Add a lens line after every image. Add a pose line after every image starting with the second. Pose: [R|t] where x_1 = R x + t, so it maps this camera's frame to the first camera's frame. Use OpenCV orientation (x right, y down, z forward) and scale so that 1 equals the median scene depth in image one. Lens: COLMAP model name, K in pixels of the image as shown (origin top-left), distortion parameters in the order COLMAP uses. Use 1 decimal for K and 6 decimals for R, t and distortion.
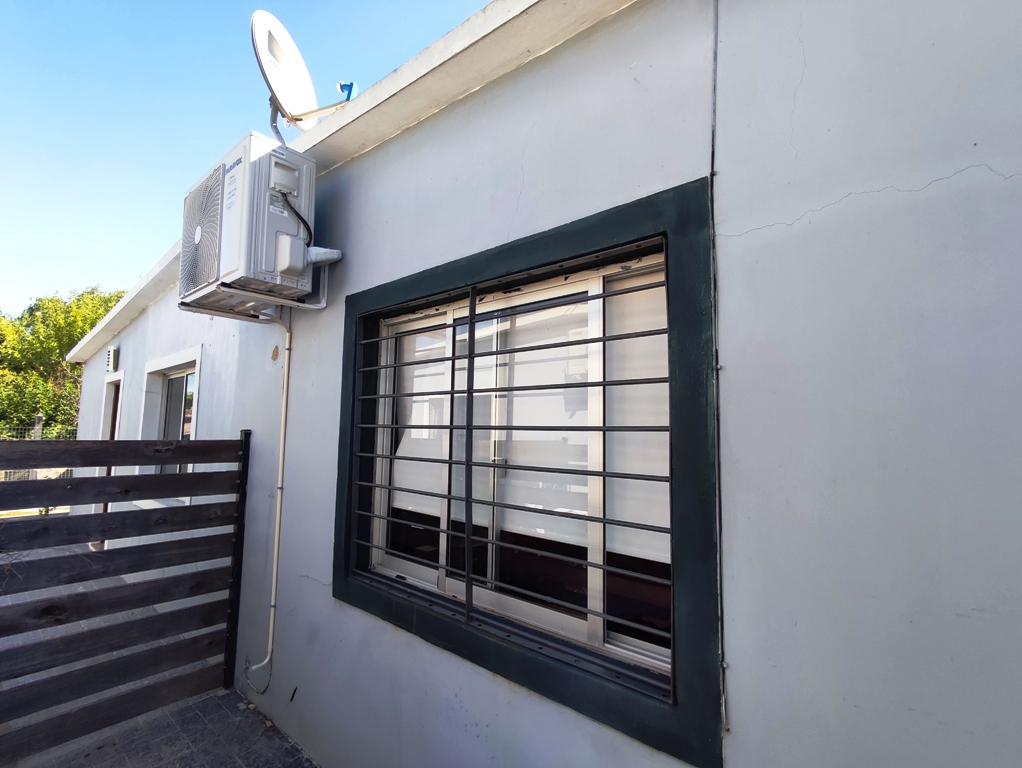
lens RADIAL K [[465.5, 0, 518.3], [0, 465.5, 388.6], [0, 0, 1]] dist [-0.002919, -0.001770]
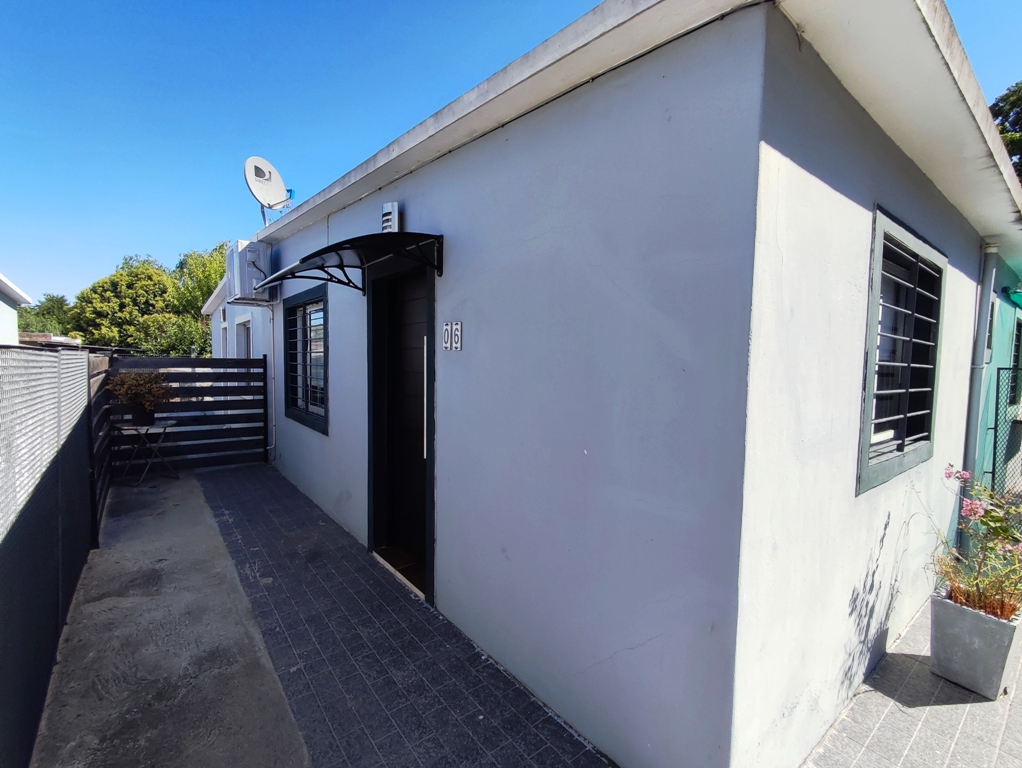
lens RADIAL K [[465.5, 0, 508.7], [0, 465.5, 391.7], [0, 0, 1]] dist [-0.002919, -0.001770]
pose [[0.976991, 0.017734, -0.212540, 0.185892], [0.015731, 0.987831, 0.154734, -0.010794], [0.212697, -0.154517, 0.964823, -0.167263]]
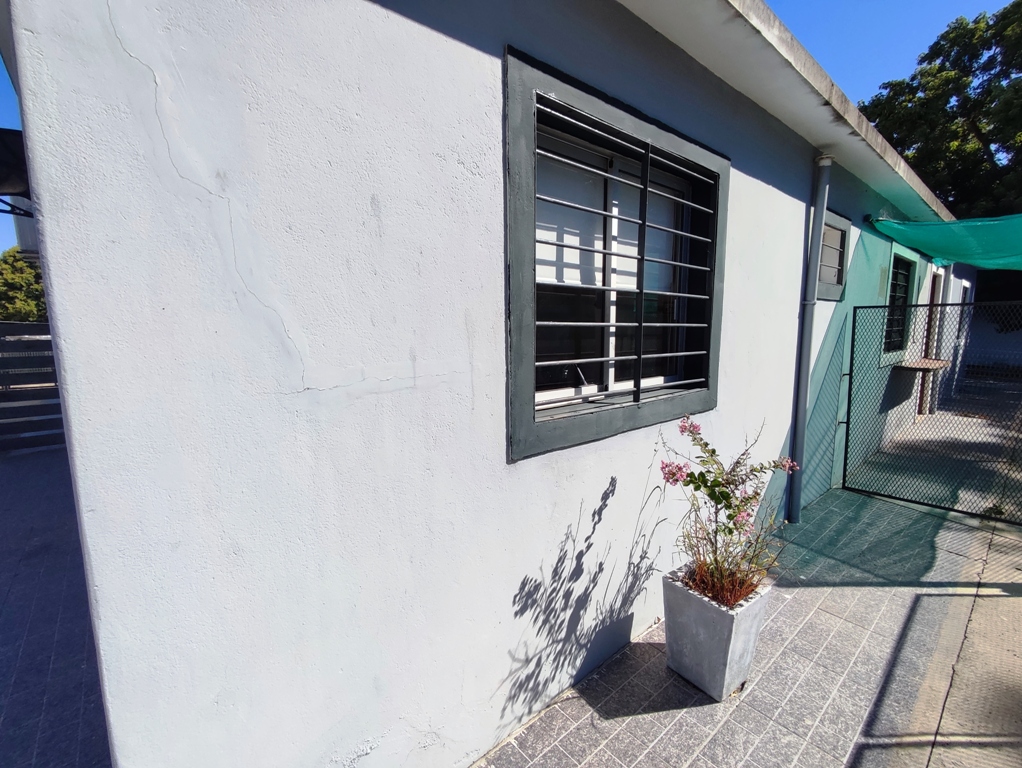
lens RADIAL K [[465.5, 0, 510.3], [0, 465.5, 390.9], [0, 0, 1]] dist [-0.002919, -0.001770]
pose [[0.986826, -0.000770, -0.161783, 0.264250], [0.037714, 0.973533, 0.225412, 0.002314], [0.157327, -0.228544, 0.960737, -0.119179]]
